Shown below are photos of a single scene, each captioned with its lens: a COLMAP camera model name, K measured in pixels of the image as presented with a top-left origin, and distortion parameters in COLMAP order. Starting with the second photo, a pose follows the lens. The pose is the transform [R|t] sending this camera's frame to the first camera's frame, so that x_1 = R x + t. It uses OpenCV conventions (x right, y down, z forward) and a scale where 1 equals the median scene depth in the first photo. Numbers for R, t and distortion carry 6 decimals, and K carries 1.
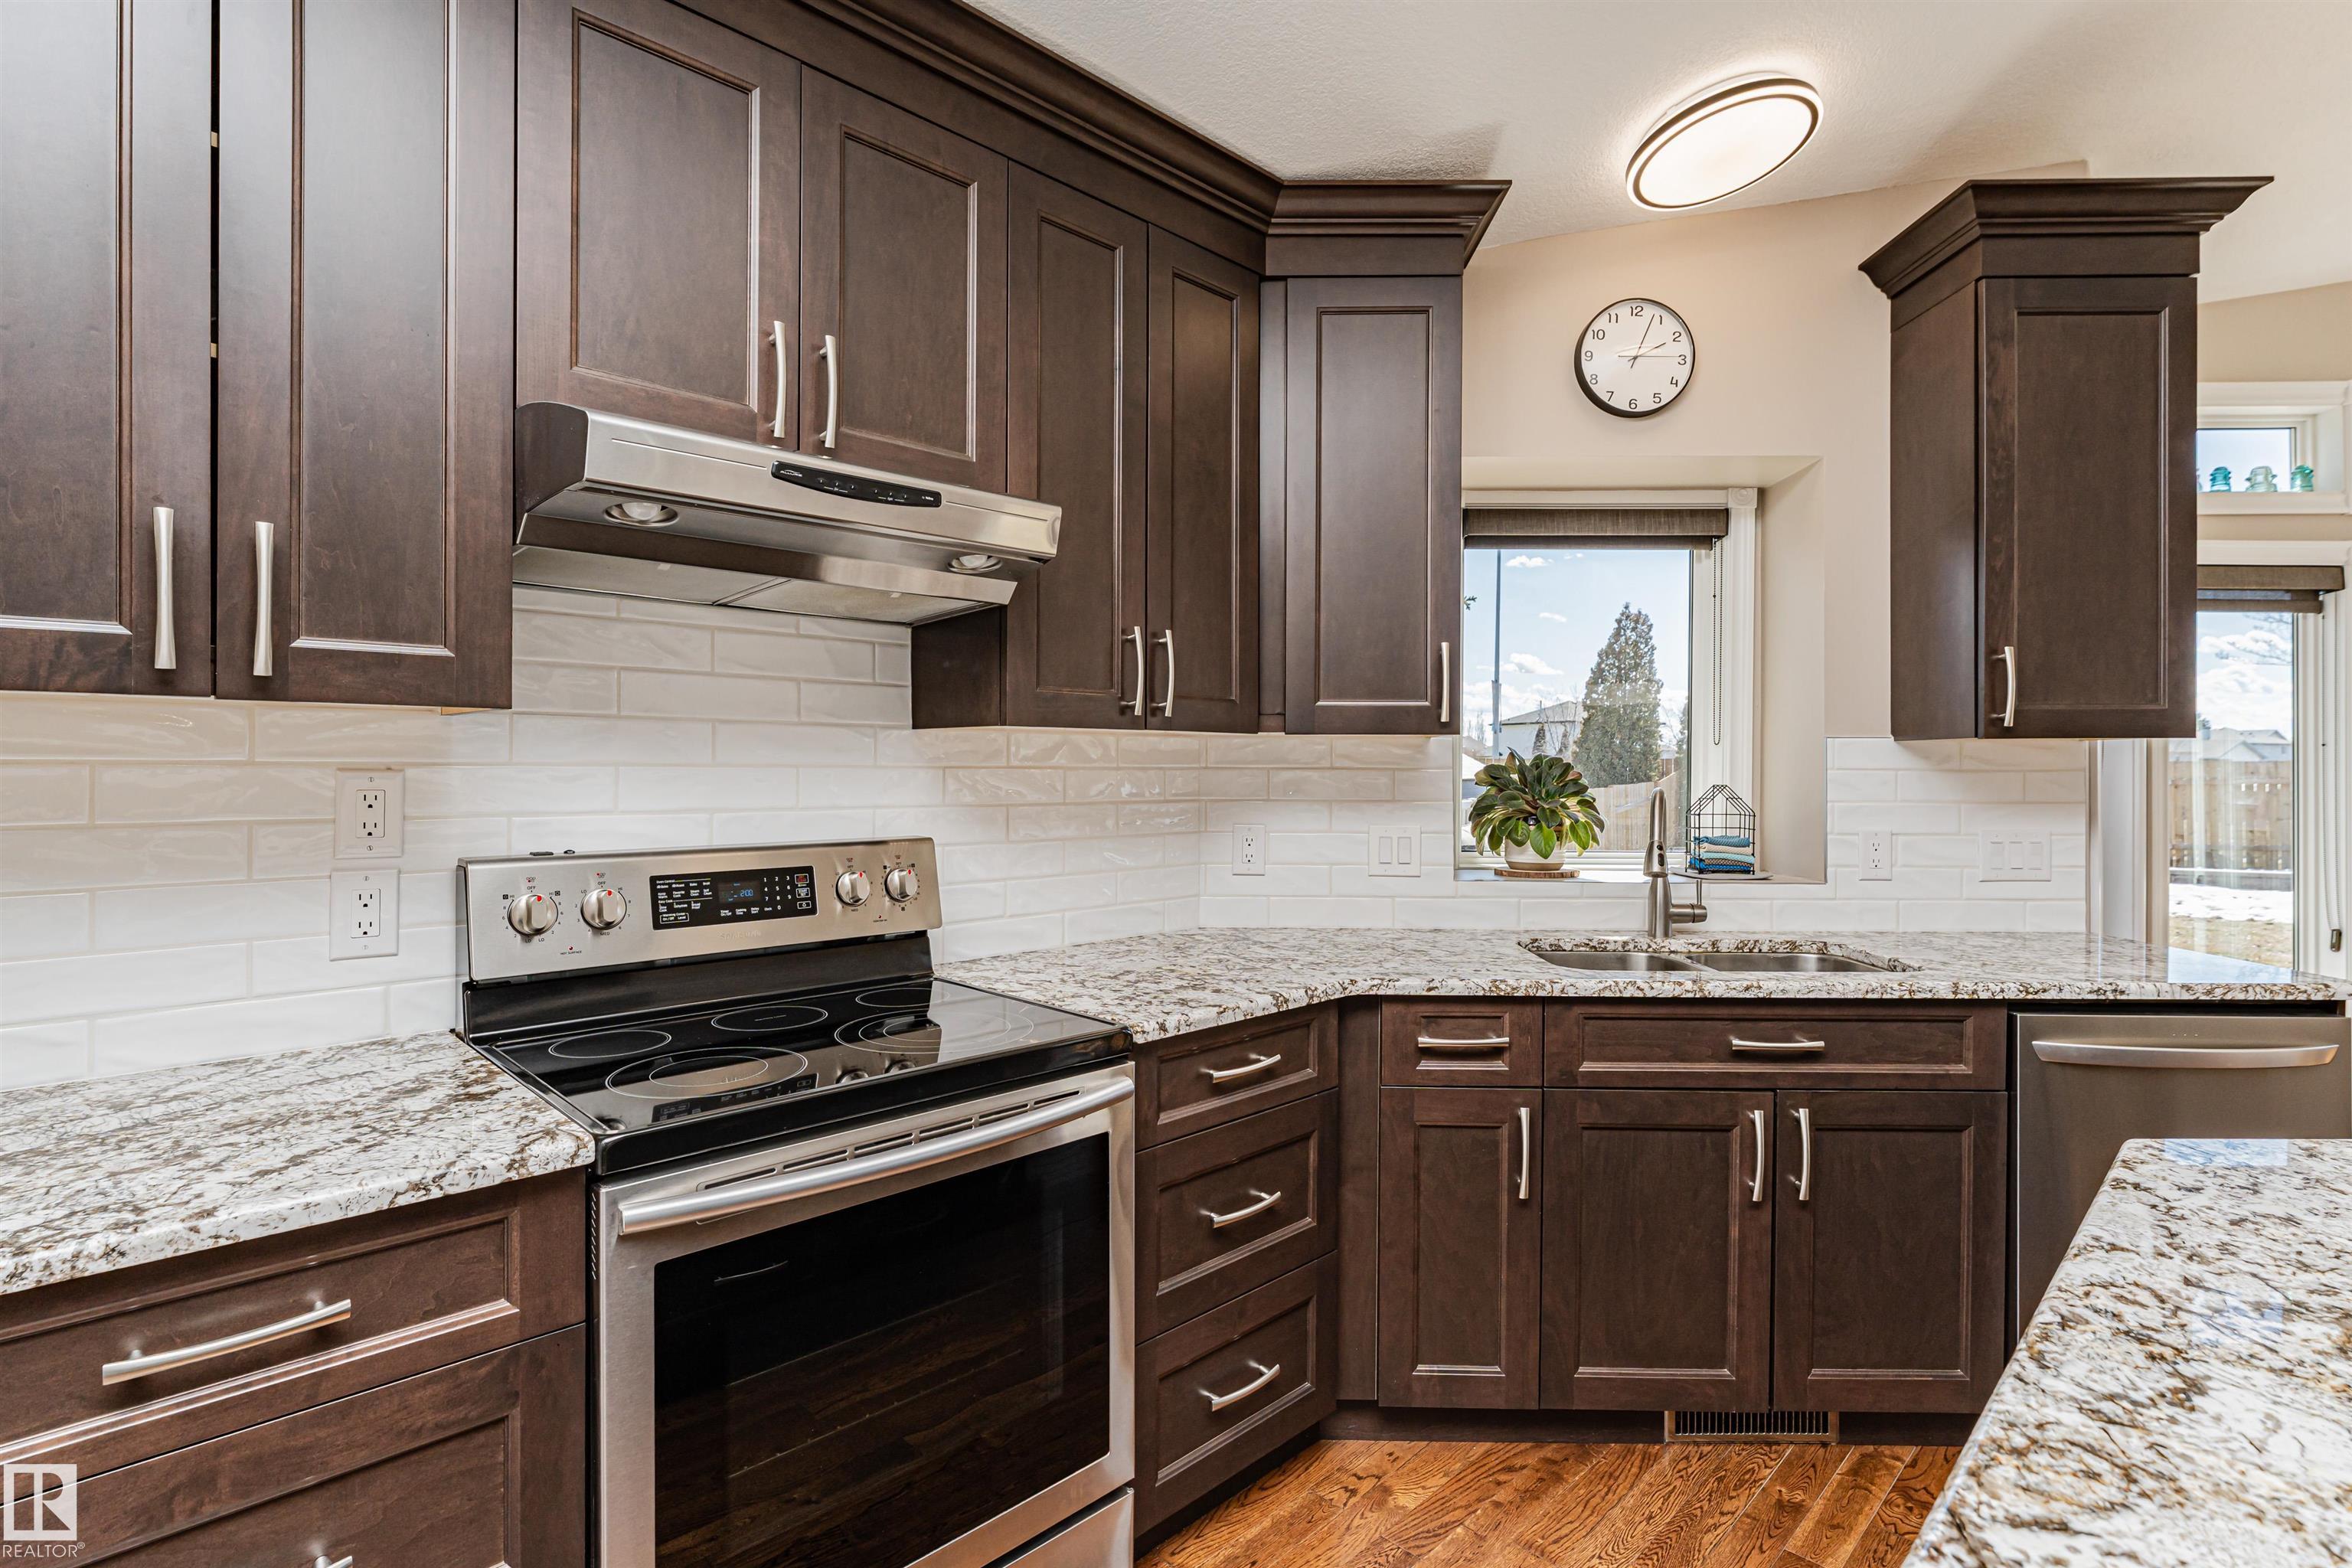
lens RADIAL K [[1137.0, 0, 1184.9], [0, 1137.0, 768.5], [0, 0, 1]] dist [0.001684, -0.000239]
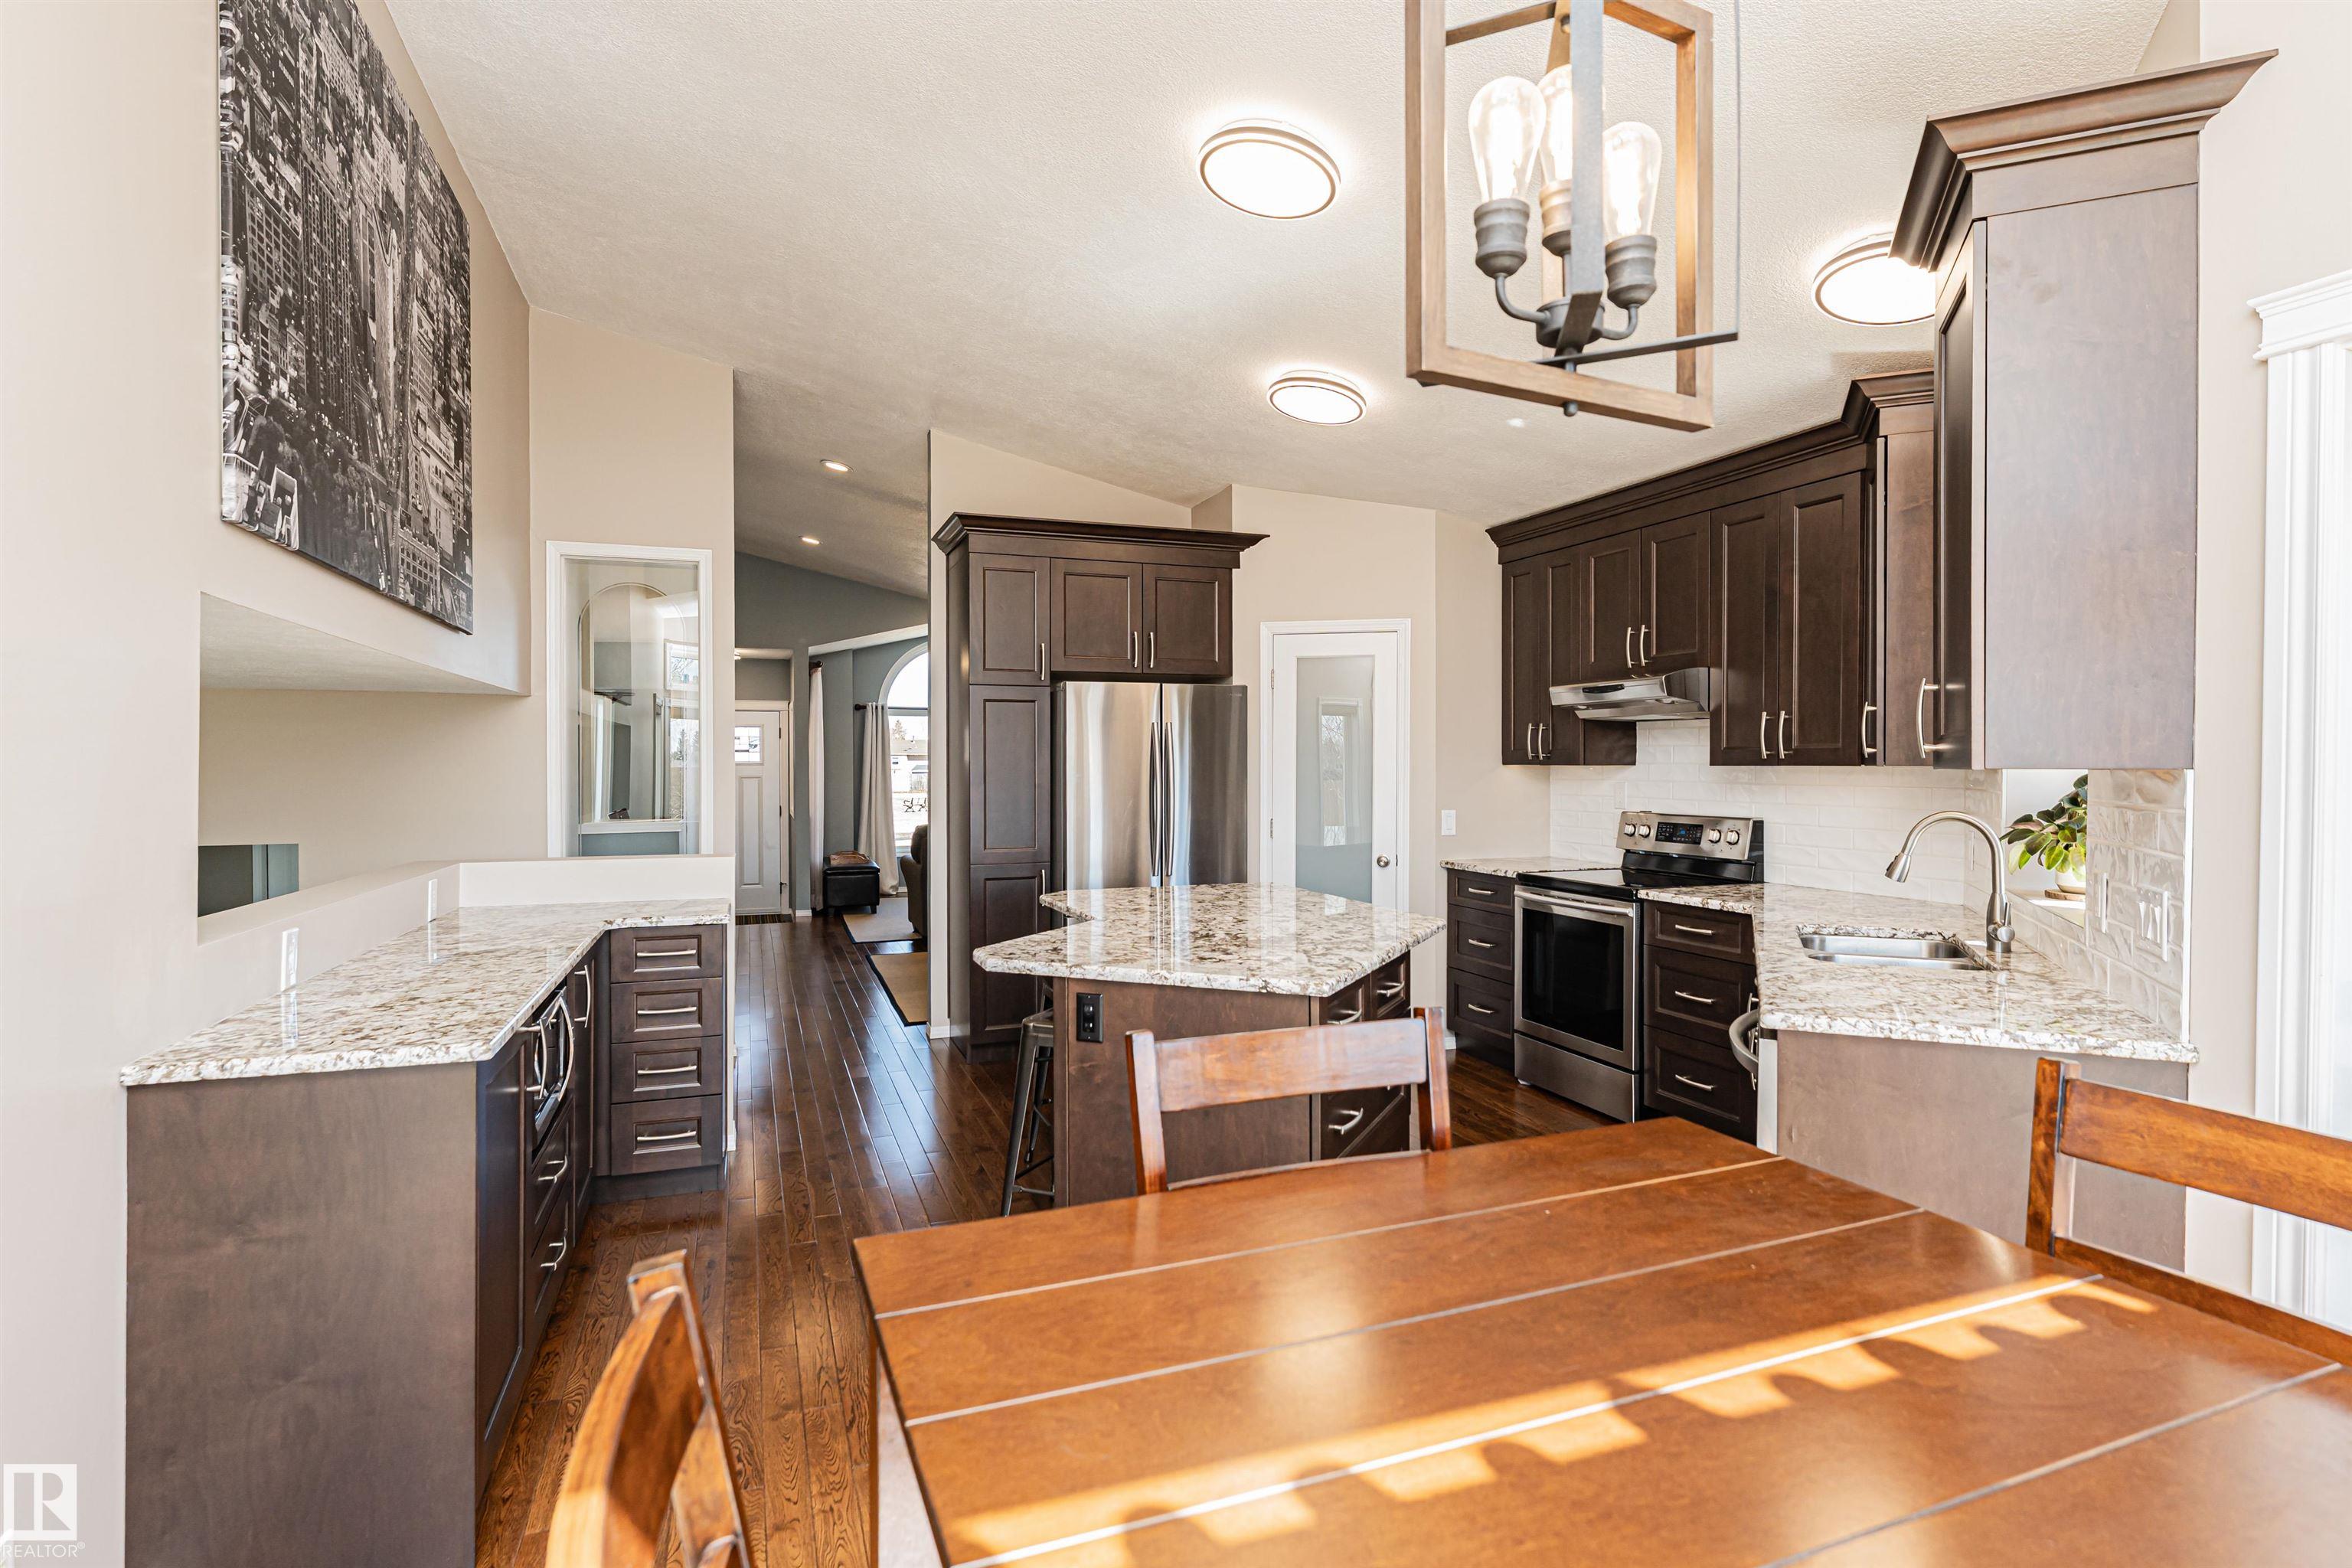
lens RADIAL K [[1179.5, 0, 1191.4], [0, 1179.5, 765.3], [0, 0, 1]] dist [-0.002187, -0.000341]
pose [[-0.405488, -0.001395, -0.914099, 2.231183], [-0.000151, 0.999999, -0.001459, -0.033344], [0.914100, -0.000453, -0.405488, 0.957625]]
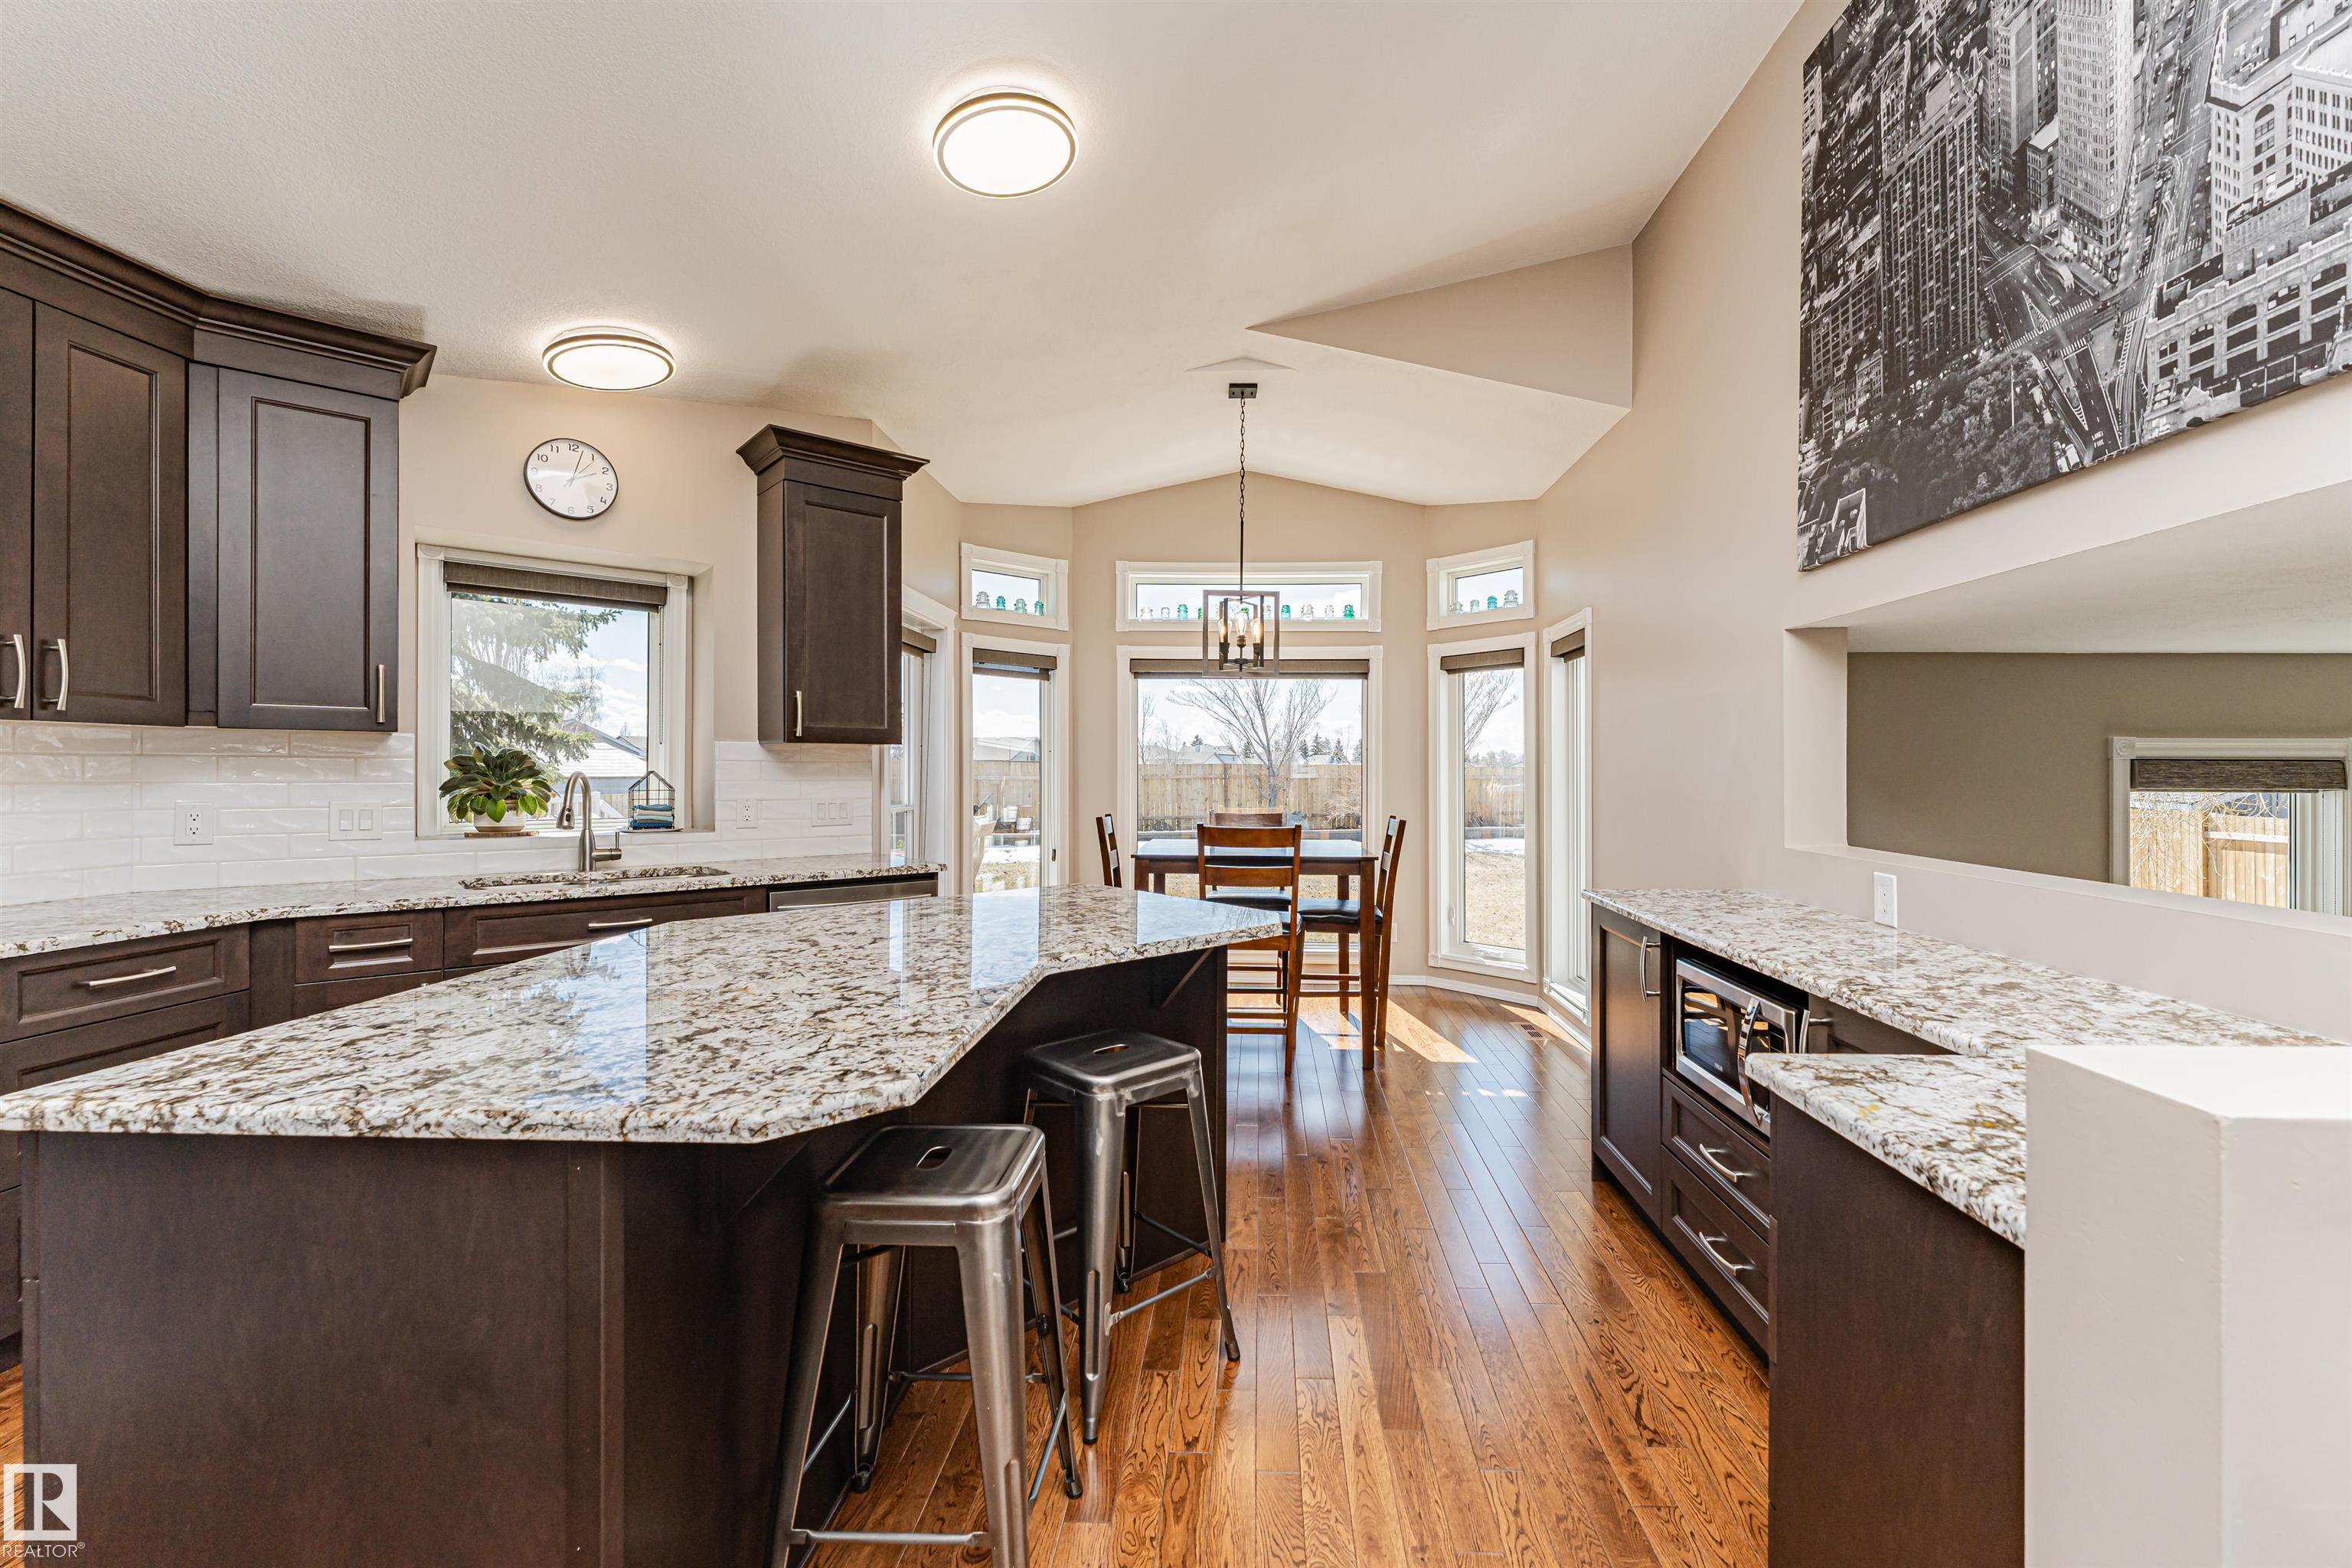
lens RADIAL K [[983.8, 0, 1235.6], [0, 983.8, 775.0], [0, 0, 1]] dist [-0.002509, -0.000009]
pose [[0.723499, -0.001473, 0.690324, 0.181910], [-0.002235, 0.999987, 0.004476, 0.017308], [-0.690322, -0.004782, 0.723487, -0.670040]]
